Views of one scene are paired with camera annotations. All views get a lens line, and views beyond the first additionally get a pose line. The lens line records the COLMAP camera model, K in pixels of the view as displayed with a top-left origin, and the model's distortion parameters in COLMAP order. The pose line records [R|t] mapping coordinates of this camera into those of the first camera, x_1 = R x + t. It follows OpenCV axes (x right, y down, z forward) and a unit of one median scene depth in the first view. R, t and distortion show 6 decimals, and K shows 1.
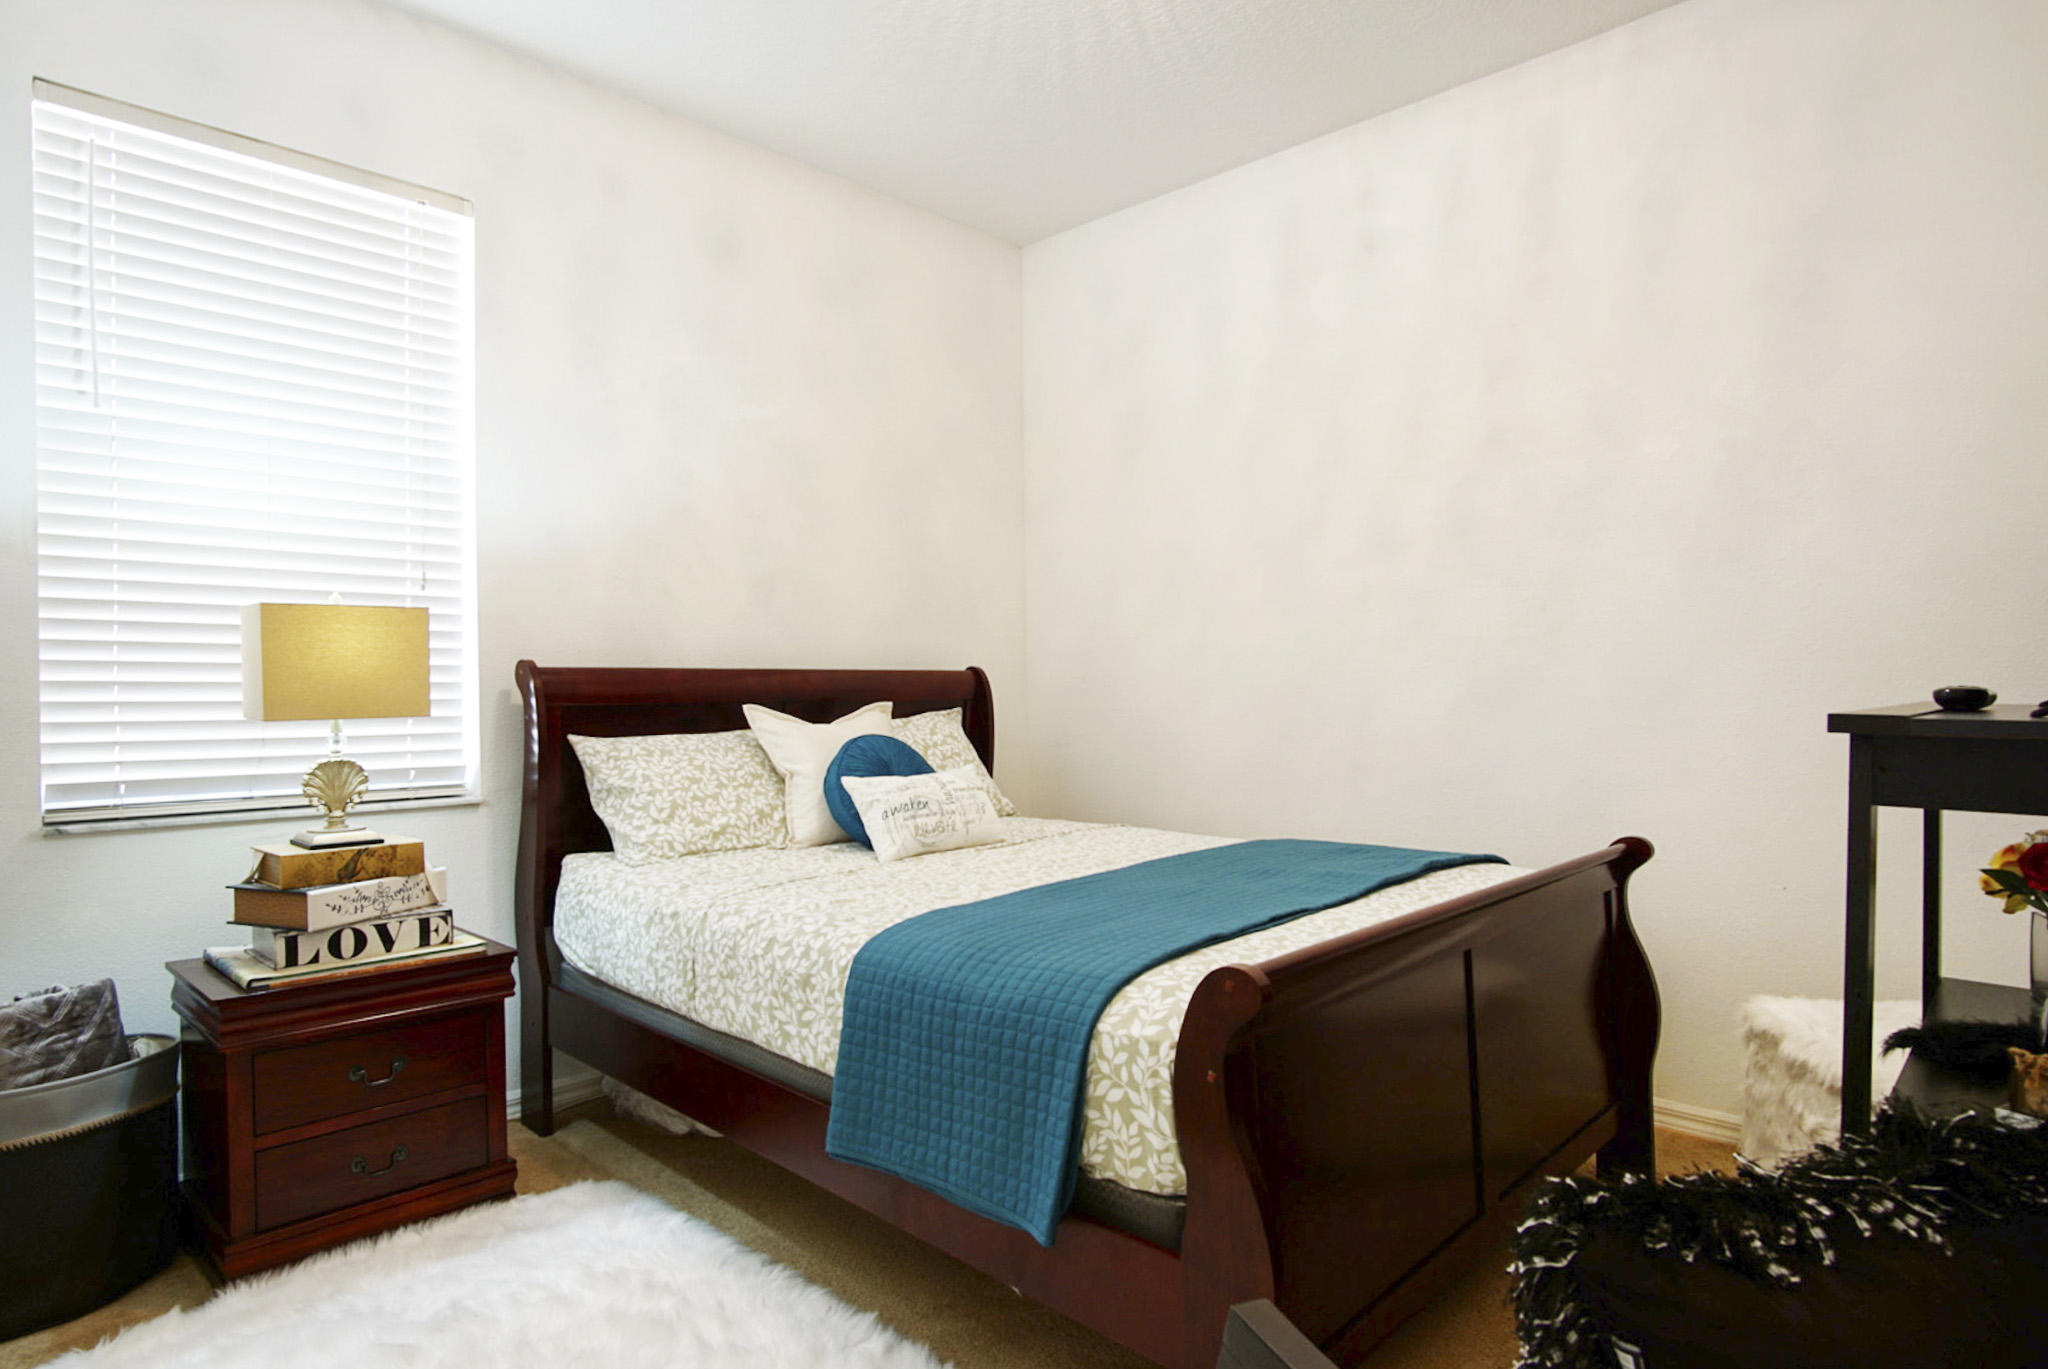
lens RADIAL K [[1119.9, 0, 1029.8], [0, 1119.9, 679.5], [0, 0, 1]] dist [-0.027503, -0.000358]
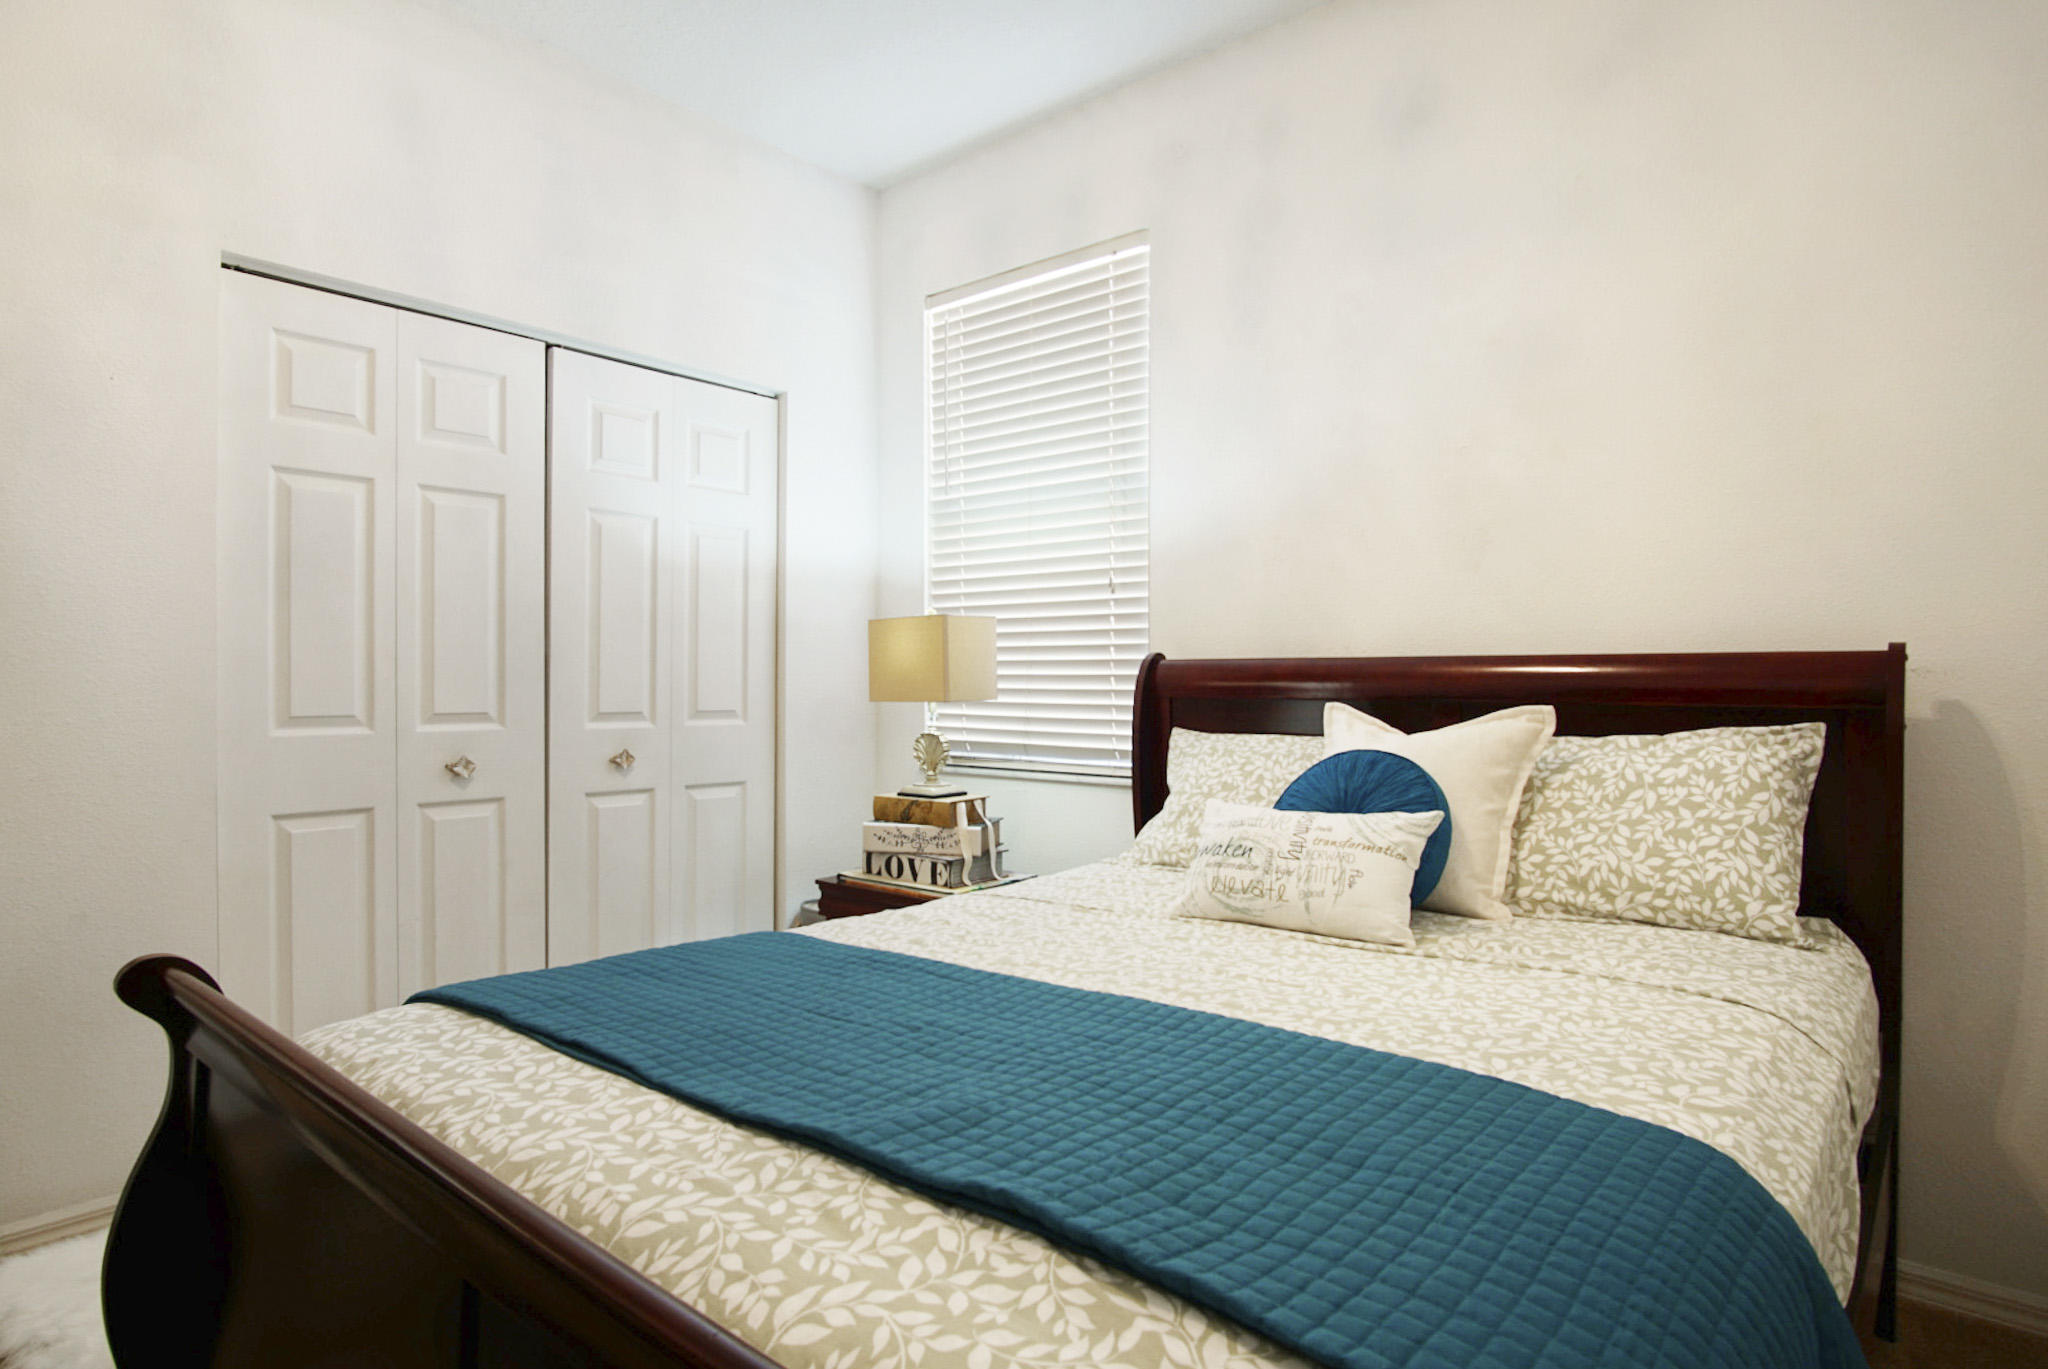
lens RADIAL K [[1119.9, 0, 1029.3], [0, 1119.9, 680.2], [0, 0, 1]] dist [-0.027503, -0.000358]
pose [[0.080204, 0.001096, -0.996778, 0.681524], [-0.006881, 0.999976, 0.000546, 0.009175], [0.996755, 0.006815, 0.080209, 0.960552]]
